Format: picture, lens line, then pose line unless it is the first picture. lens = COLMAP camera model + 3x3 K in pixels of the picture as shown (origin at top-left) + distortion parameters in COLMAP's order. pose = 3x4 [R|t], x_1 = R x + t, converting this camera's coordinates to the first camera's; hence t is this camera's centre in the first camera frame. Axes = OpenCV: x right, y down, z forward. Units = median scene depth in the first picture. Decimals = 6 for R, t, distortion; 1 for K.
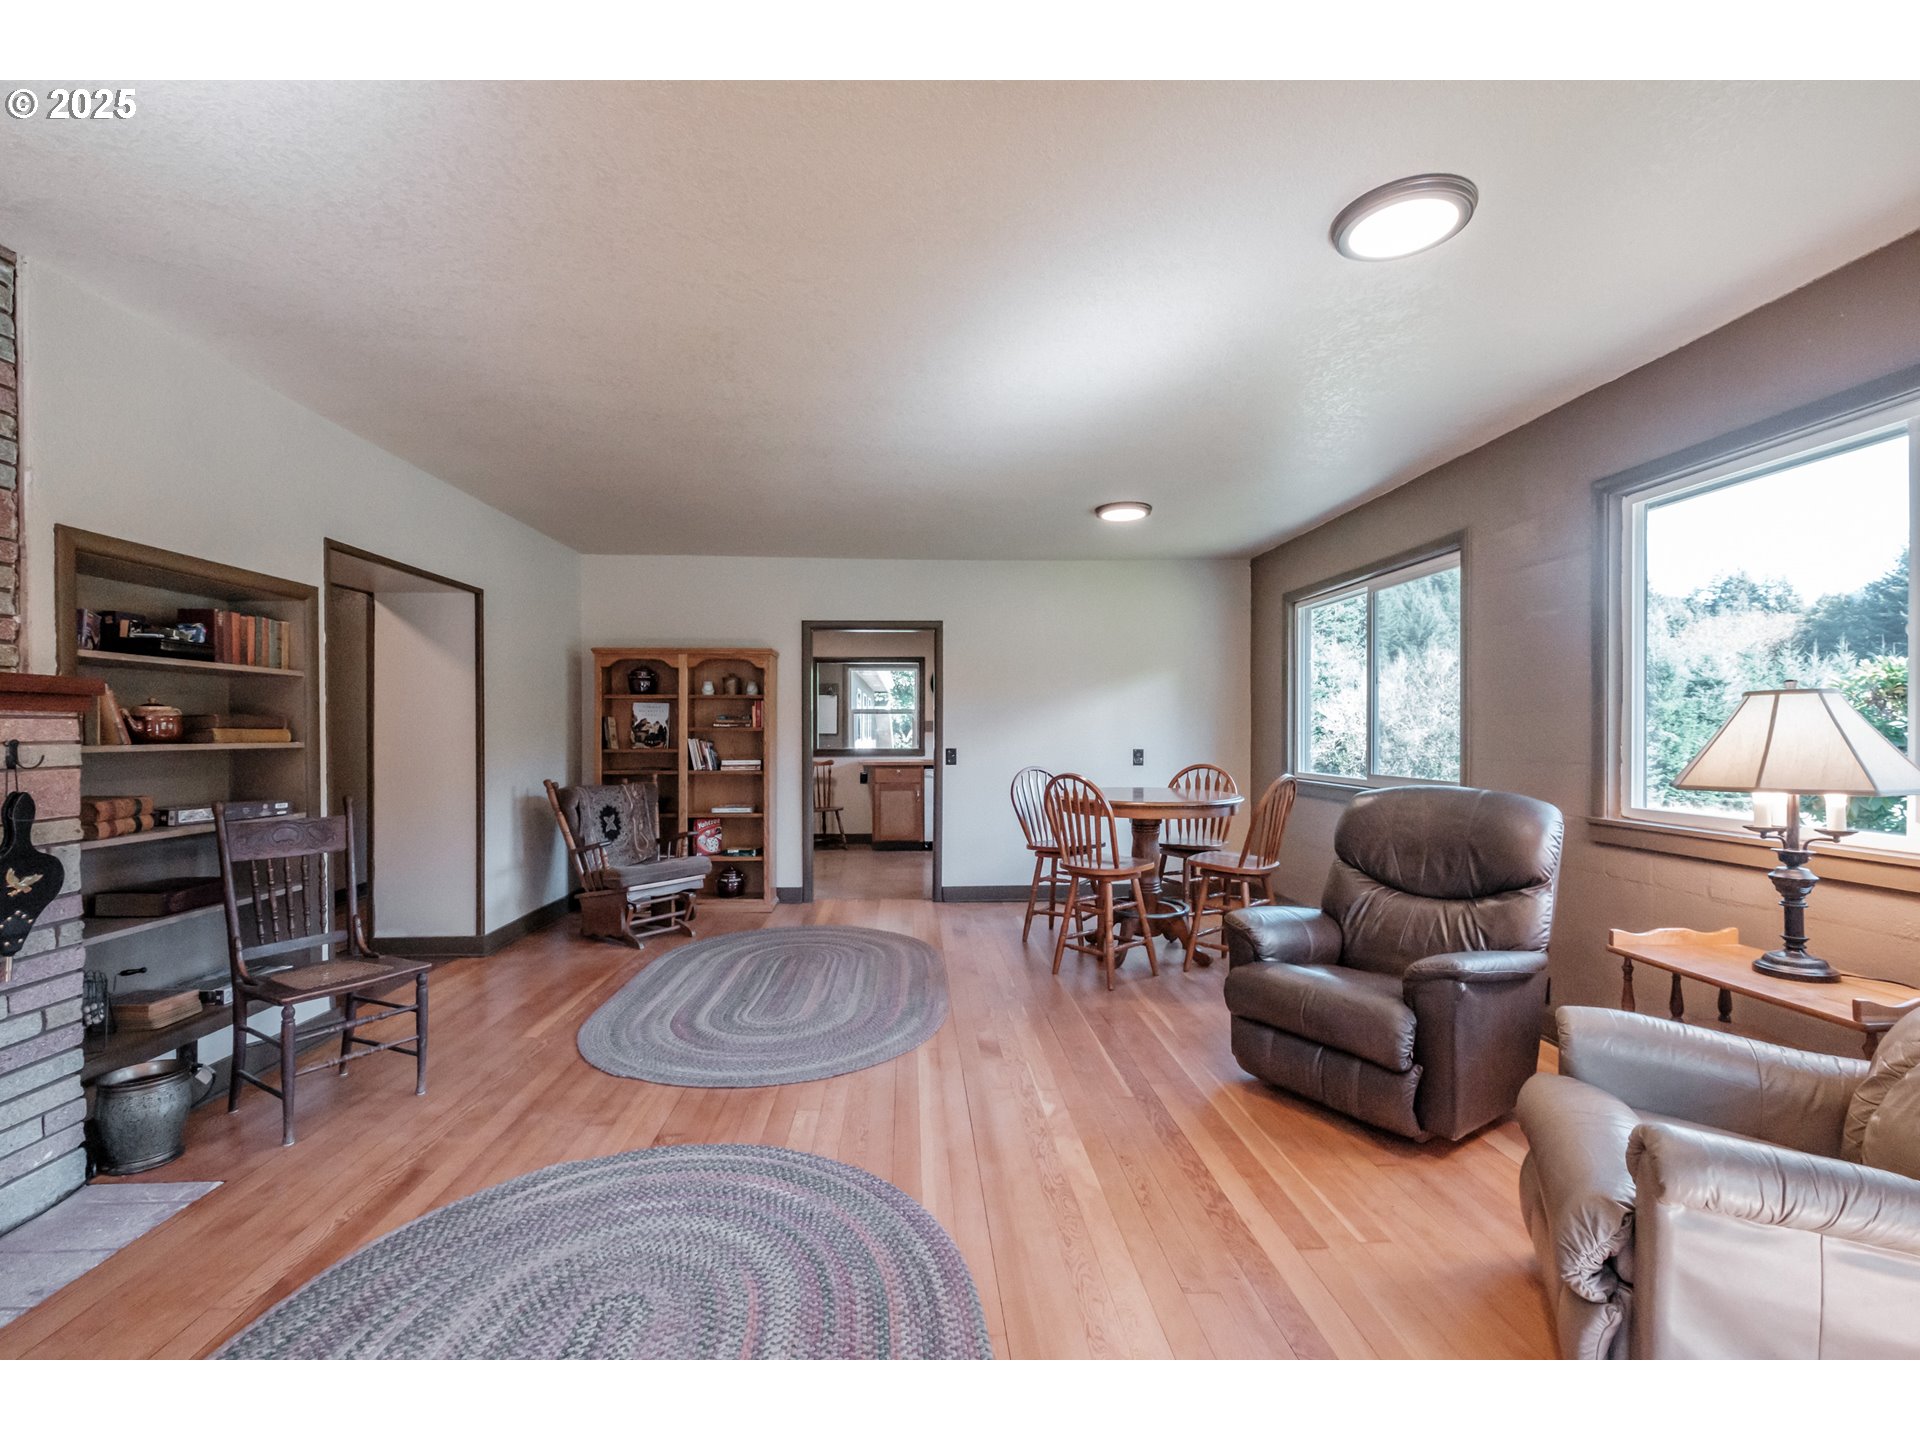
lens RADIAL K [[835.6, 0, 957.9], [0, 835.6, 725.7], [0, 0, 1]] dist [-0.008537, 0.001647]
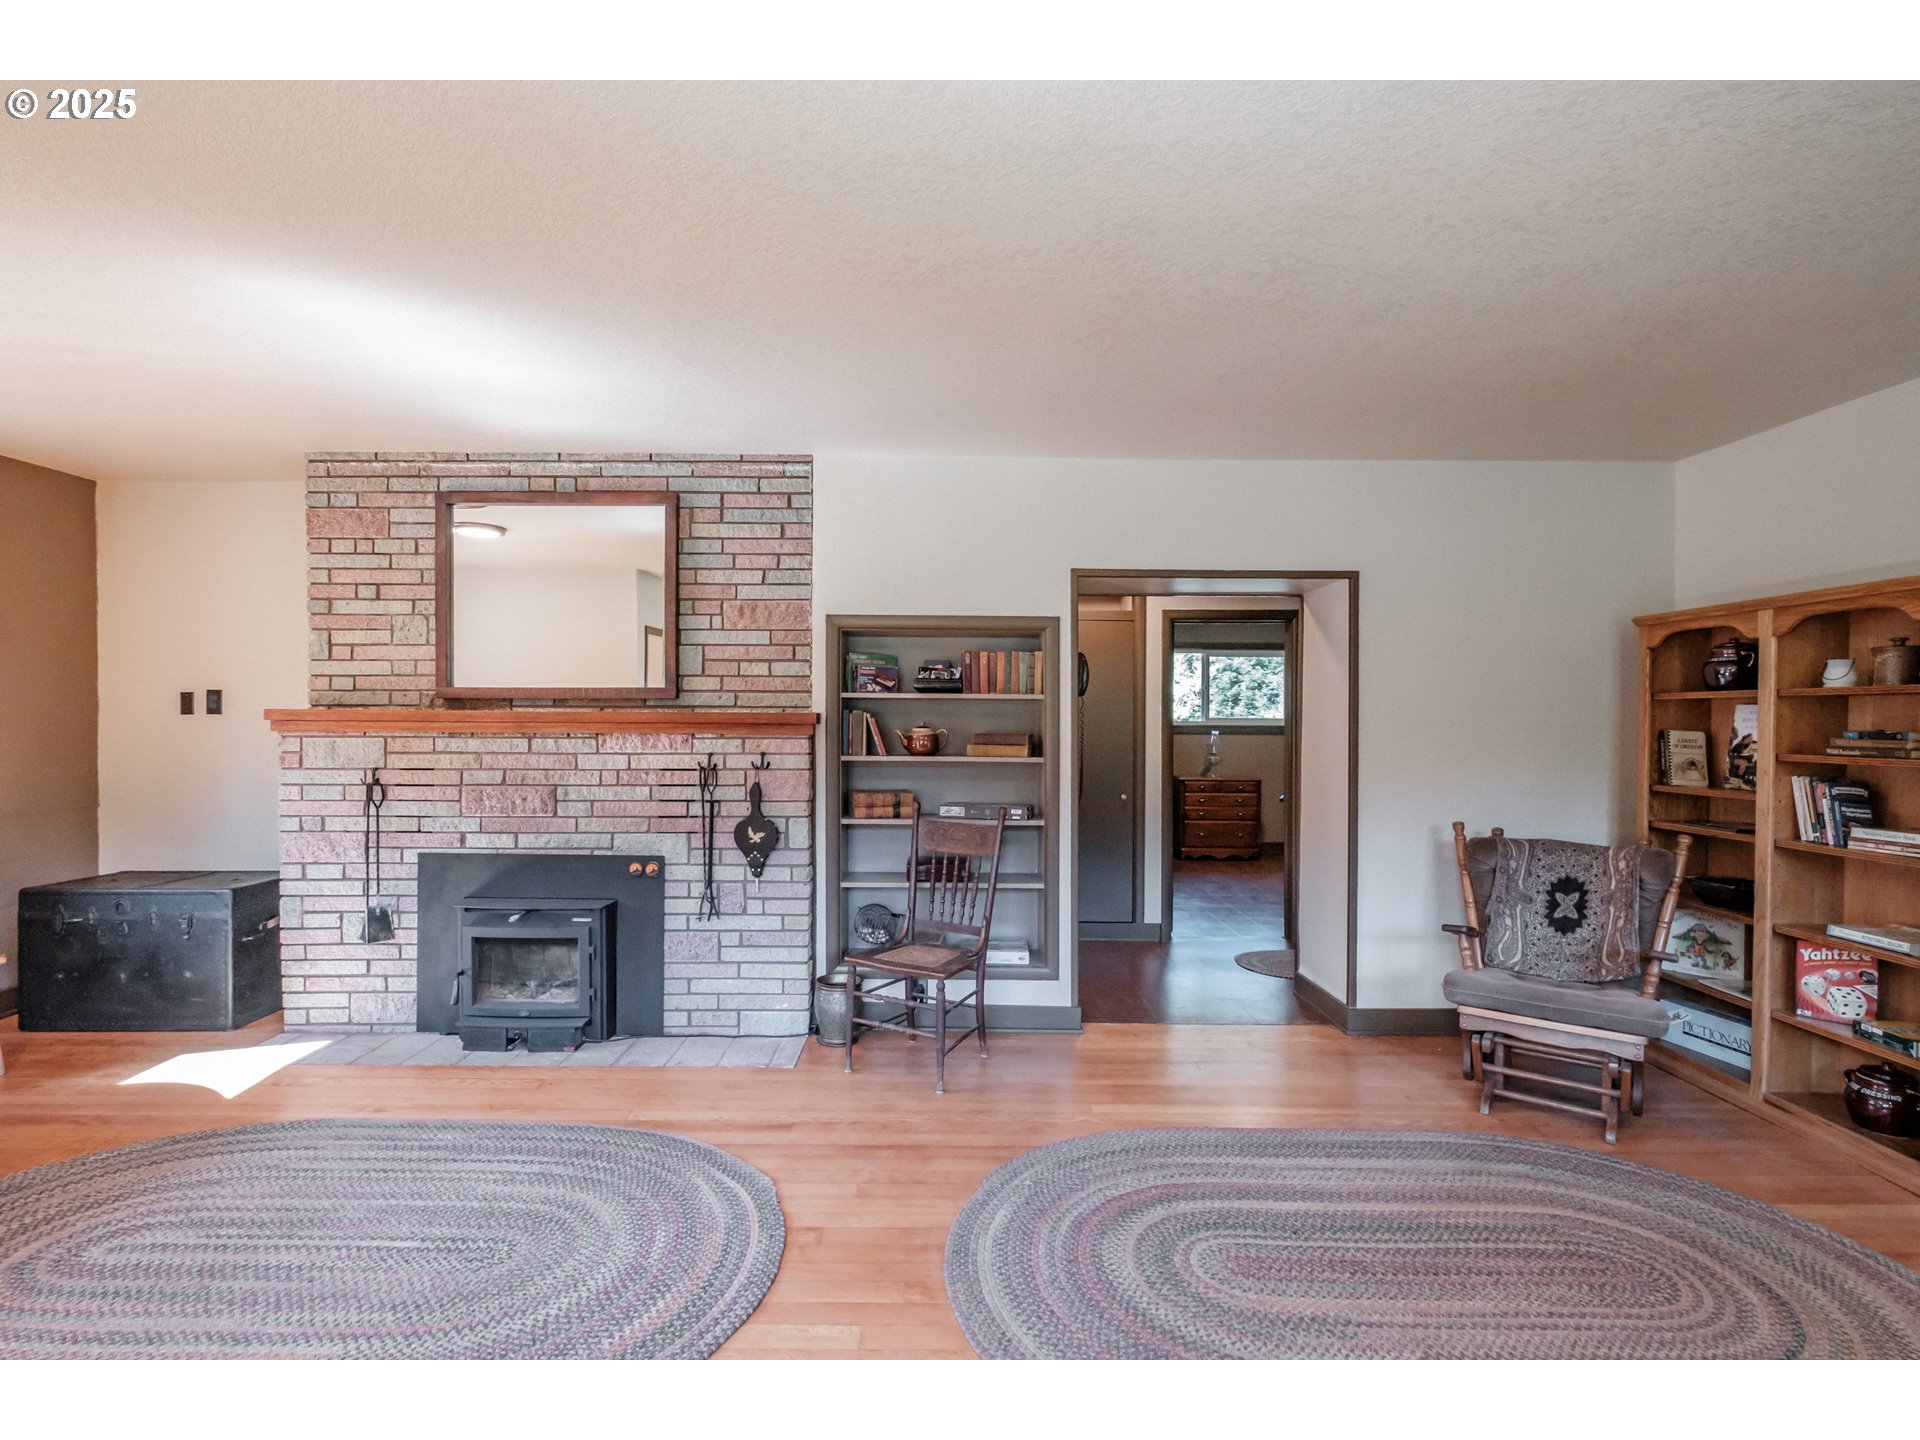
lens RADIAL K [[935.9, 0, 947.1], [0, 935.9, 723.4], [0, 0, 1]] dist [0.001032, 0.000820]
pose [[-0.059747, 0.001813, -0.998212, 0.500963], [-0.001957, 0.999996, 0.001933, -0.029951], [0.998212, 0.002069, -0.059743, 0.983323]]
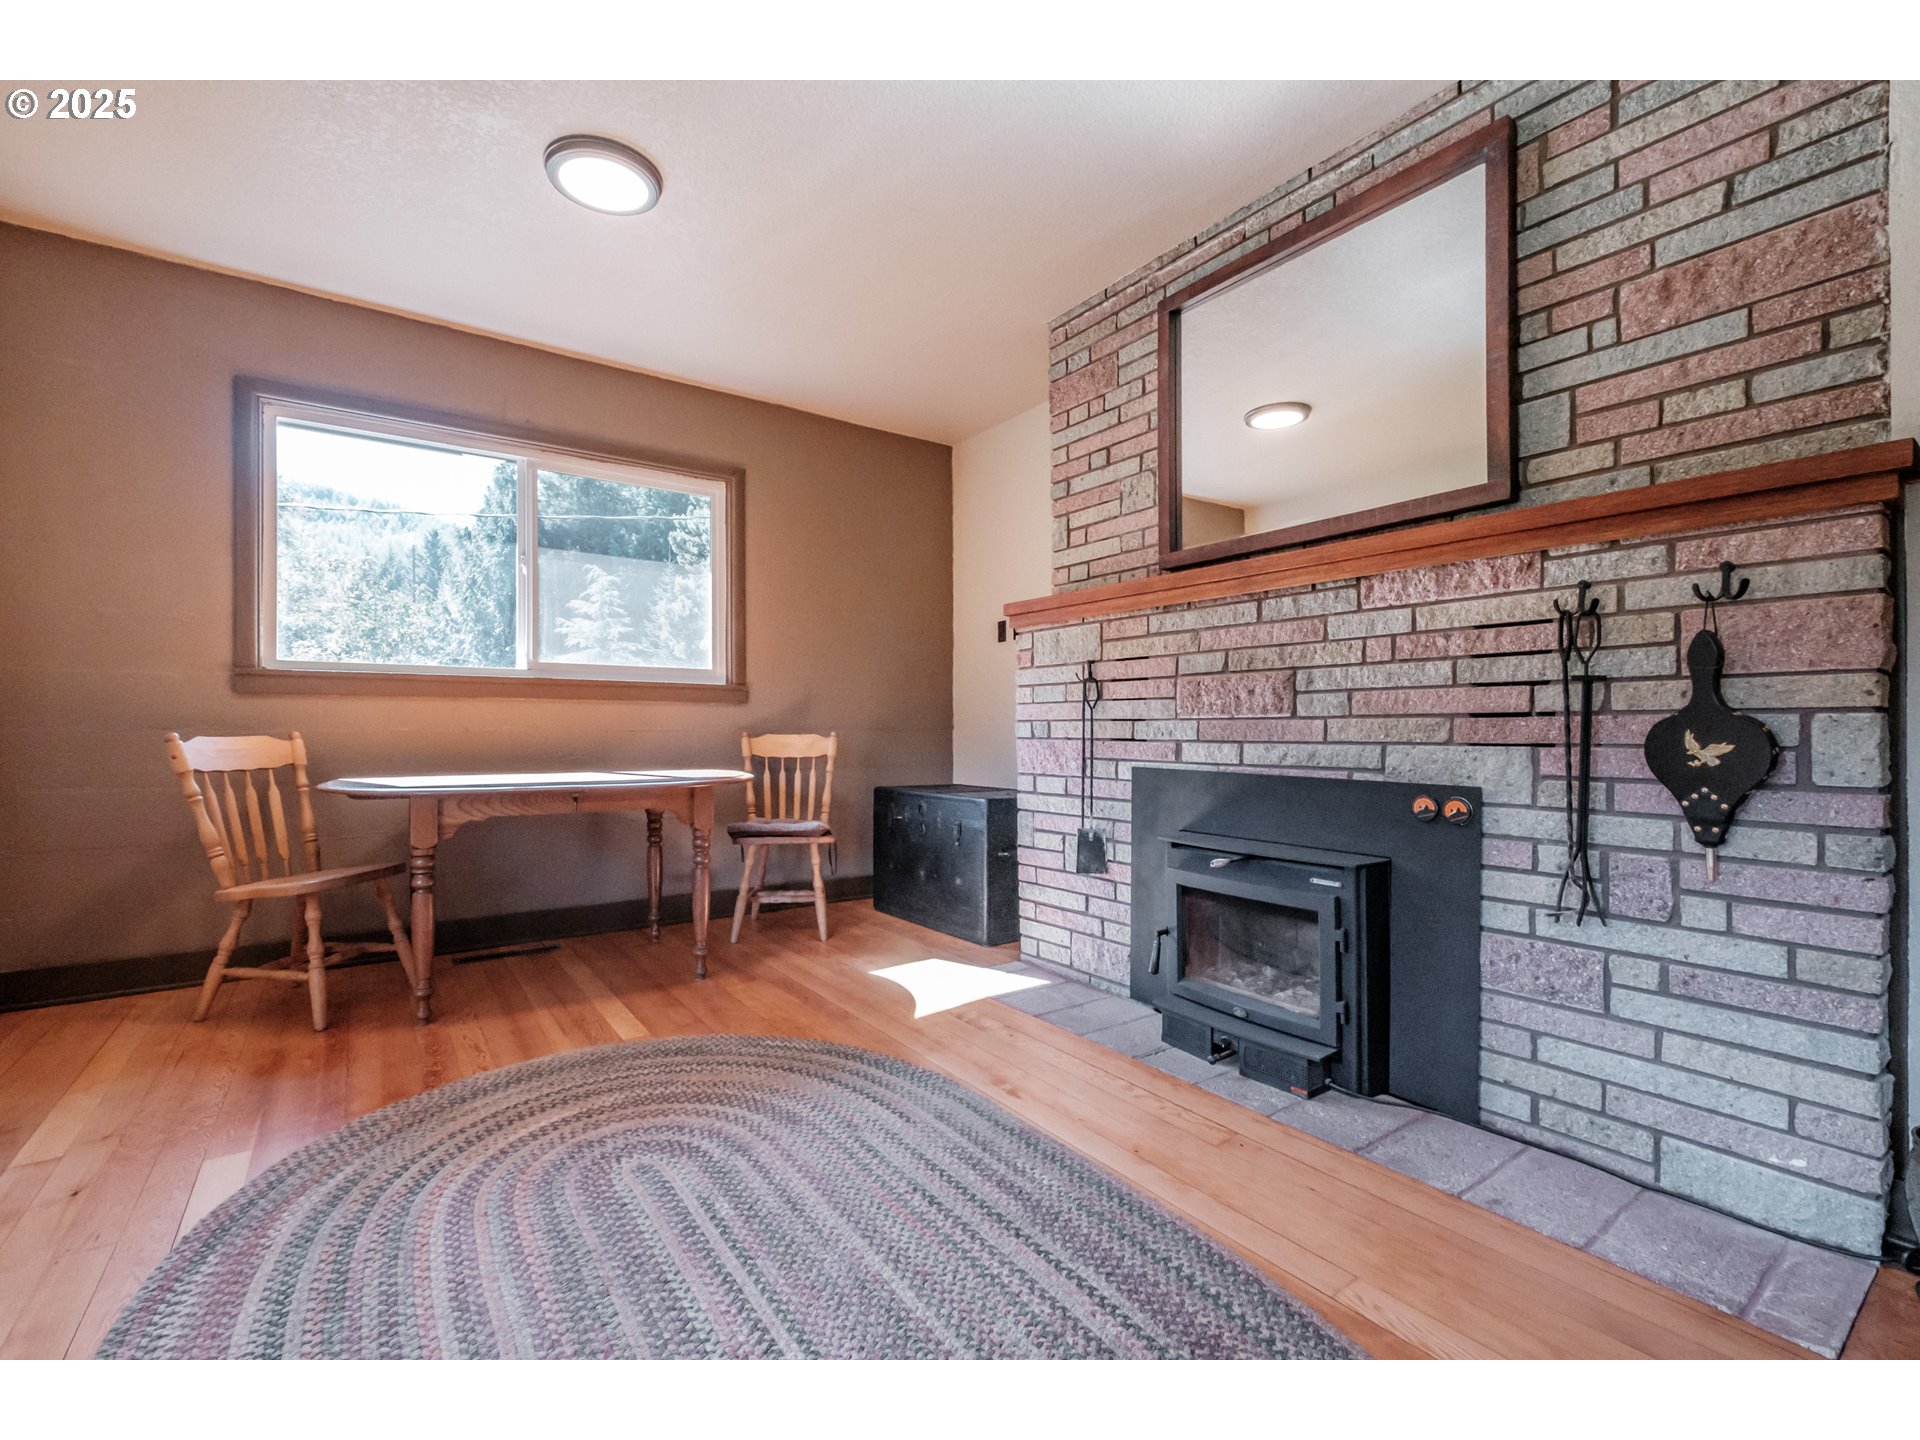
lens RADIAL K [[835.6, 0, 944.6], [0, 835.6, 730.4], [0, 0, 1]] dist [-0.008537, 0.001647]
pose [[-0.852067, -0.000384, -0.523433, -0.096012], [-0.000088, 1.000000, -0.000590, 0.111371], [0.523433, -0.000457, -0.852067, 0.835203]]
